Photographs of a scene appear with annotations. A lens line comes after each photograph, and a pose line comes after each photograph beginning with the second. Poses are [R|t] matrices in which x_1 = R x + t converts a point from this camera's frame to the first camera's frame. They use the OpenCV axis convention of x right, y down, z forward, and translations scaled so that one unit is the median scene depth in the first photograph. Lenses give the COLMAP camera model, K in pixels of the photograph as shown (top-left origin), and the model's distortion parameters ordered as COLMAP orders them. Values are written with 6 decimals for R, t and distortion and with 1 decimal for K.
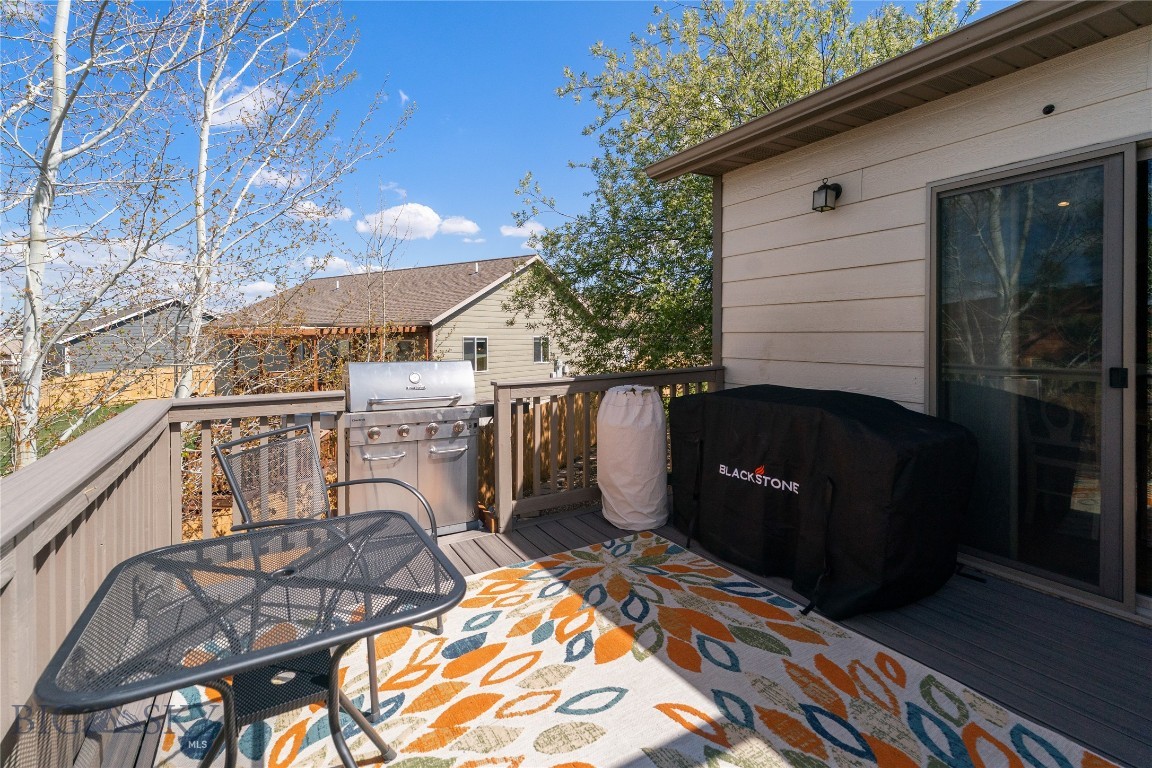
lens RADIAL K [[515.3, 0, 584.2], [0, 515.3, 338.9], [0, 0, 1]] dist [0.002499, -0.000385]
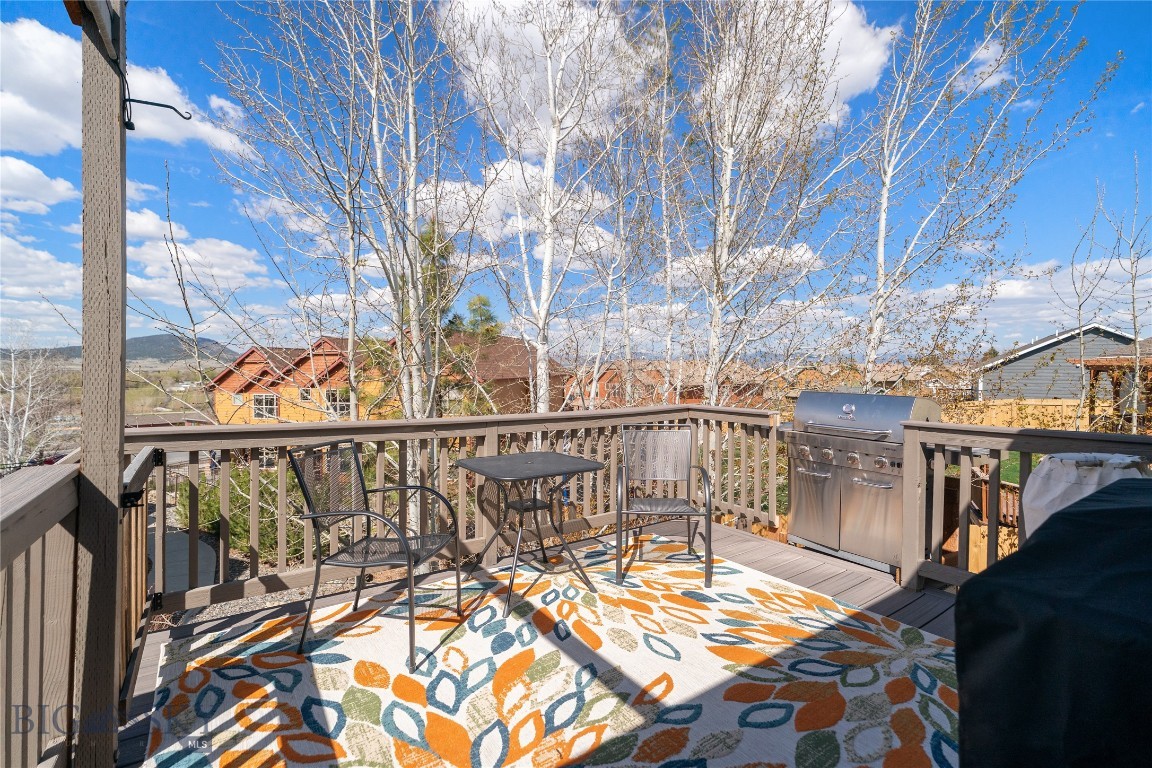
lens RADIAL K [[515.3, 0, 580.2], [0, 515.3, 375.9], [0, 0, 1]] dist [0.002499, -0.000385]
pose [[0.094877, 0.018247, -0.995322, 1.057941], [-0.004096, 0.999831, 0.017939, -0.013705], [0.995481, 0.002375, 0.094936, 0.540448]]
